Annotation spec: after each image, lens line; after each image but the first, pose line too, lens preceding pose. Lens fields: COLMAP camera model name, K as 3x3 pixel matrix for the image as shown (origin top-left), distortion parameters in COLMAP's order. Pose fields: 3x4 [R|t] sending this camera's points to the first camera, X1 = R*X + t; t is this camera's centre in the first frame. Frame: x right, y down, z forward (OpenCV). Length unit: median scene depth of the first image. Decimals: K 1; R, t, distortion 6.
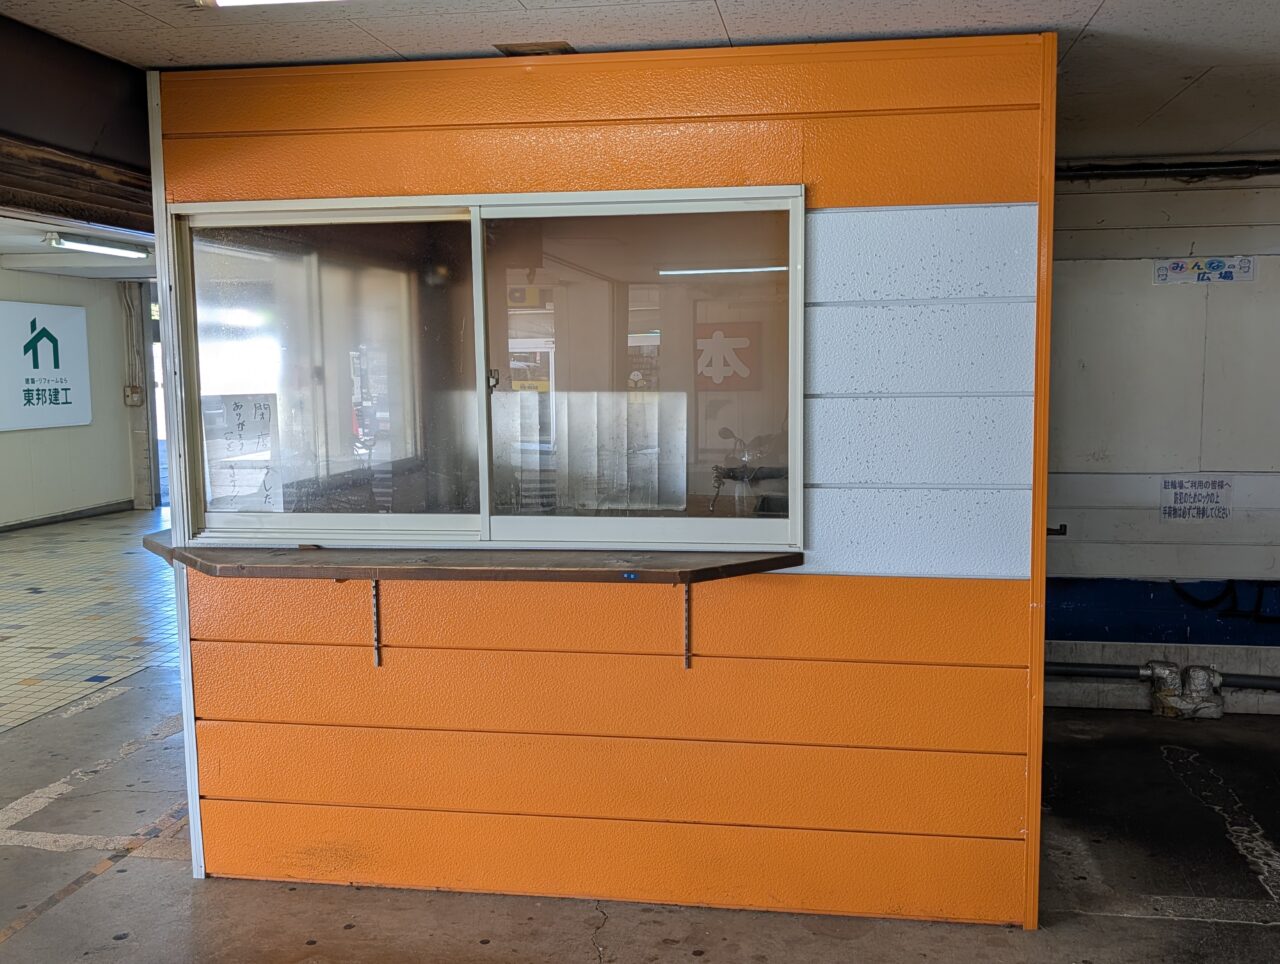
lens RADIAL K [[1193.0, 0, 662.0], [0, 1193.0, 481.1], [0, 0, 1]] dist [-0.000317, 0.000000]
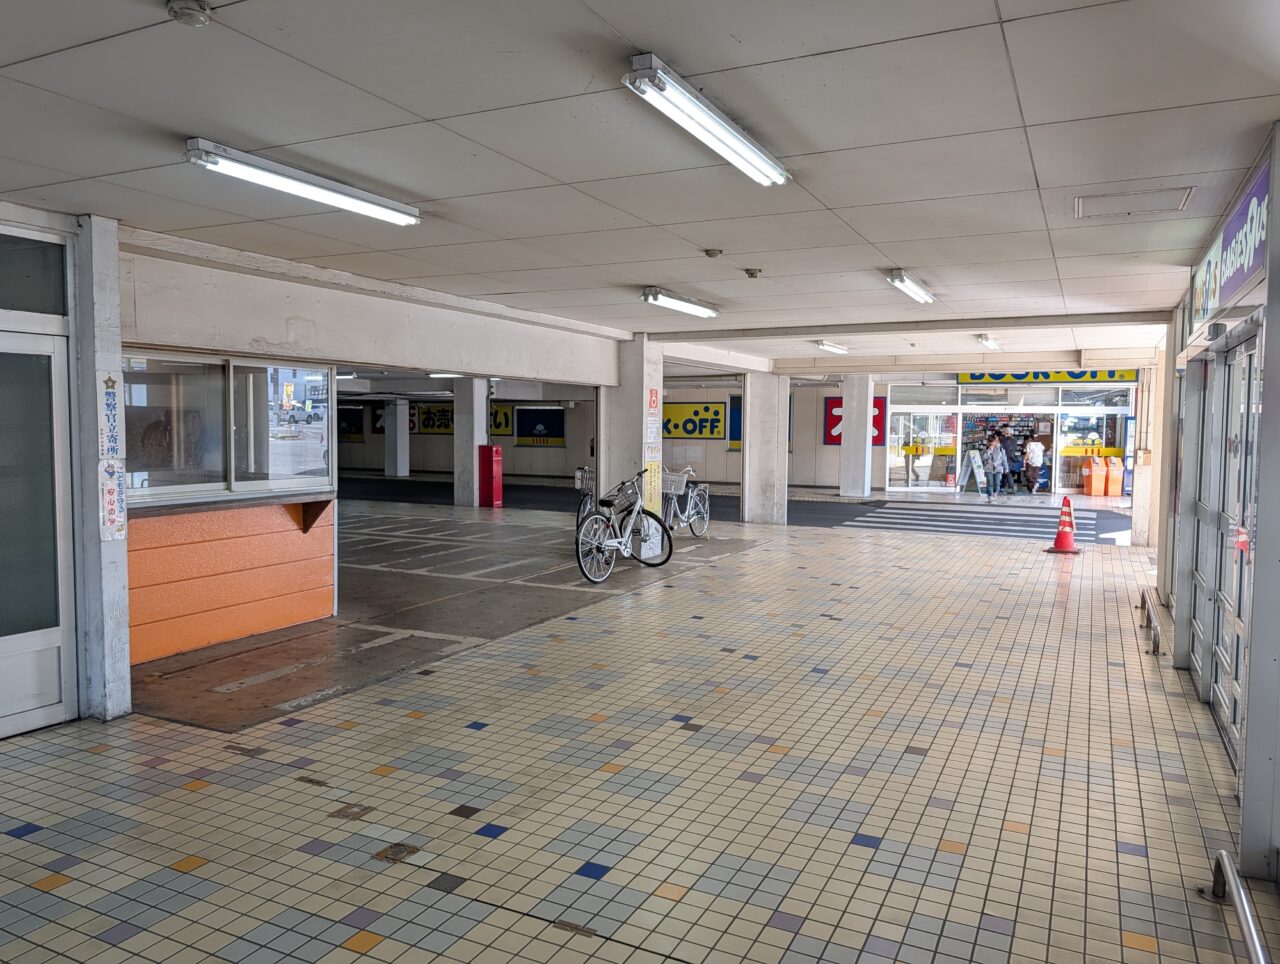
lens RADIAL K [[932.8, 0, 643.5], [0, 932.8, 477.8], [0, 0, 1]] dist [0.008612, 0.001493]
pose [[-0.952081, -0.016387, 0.305407, -1.707173], [0.032753, 0.987358, 0.155083, -0.274001], [-0.304087, 0.157654, -0.939508, 2.762872]]
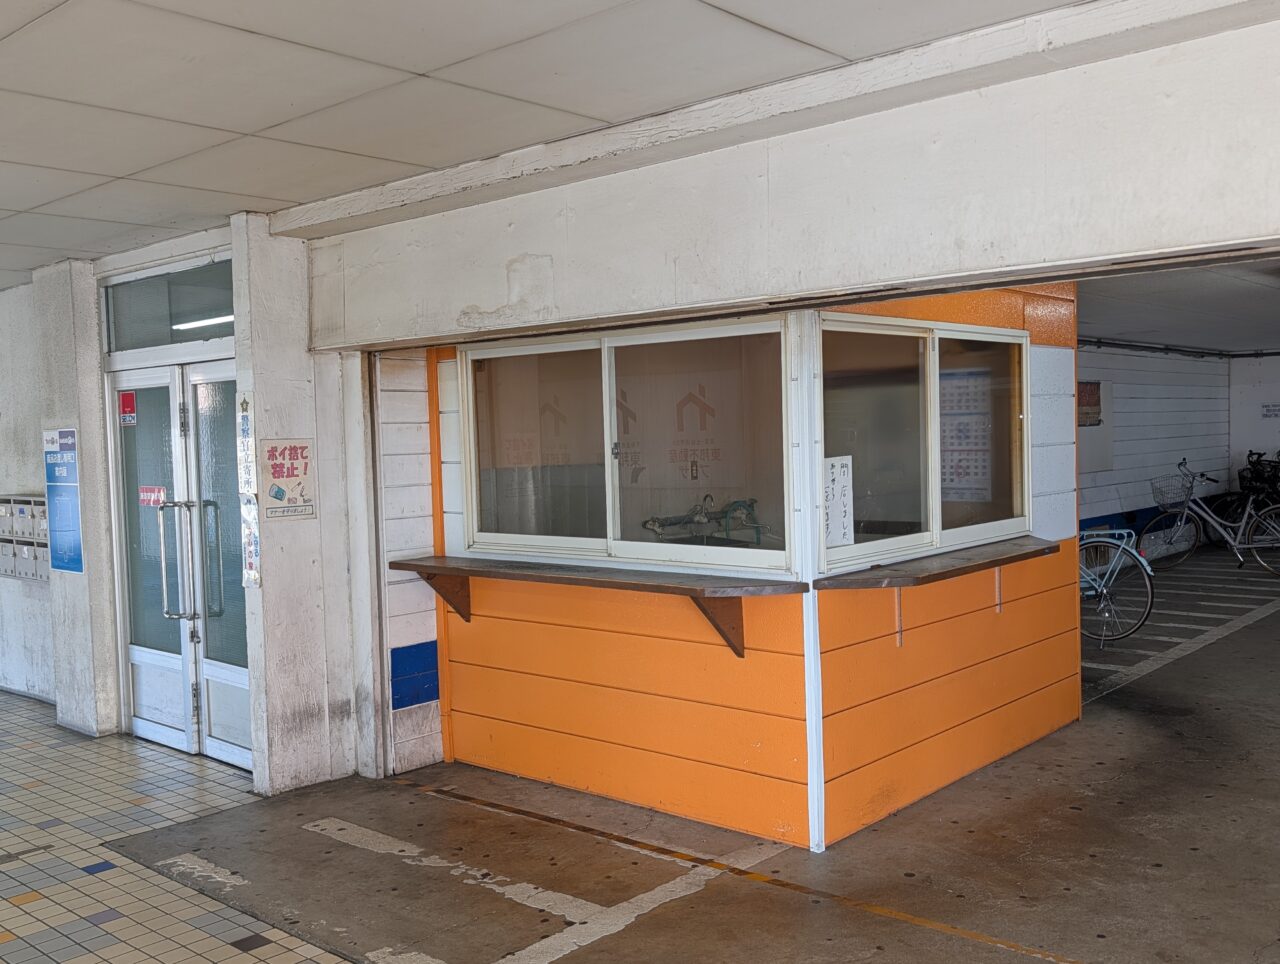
lens RADIAL K [[1193.0, 0, 657.7], [0, 1193.0, 483.2], [0, 0, 1]] dist [-0.000317, 0.000000]
pose [[0.540692, -0.045357, 0.839997, -1.528081], [0.110518, 0.993720, -0.017481, -0.042106], [-0.833929, 0.102286, 0.542310, 0.446436]]
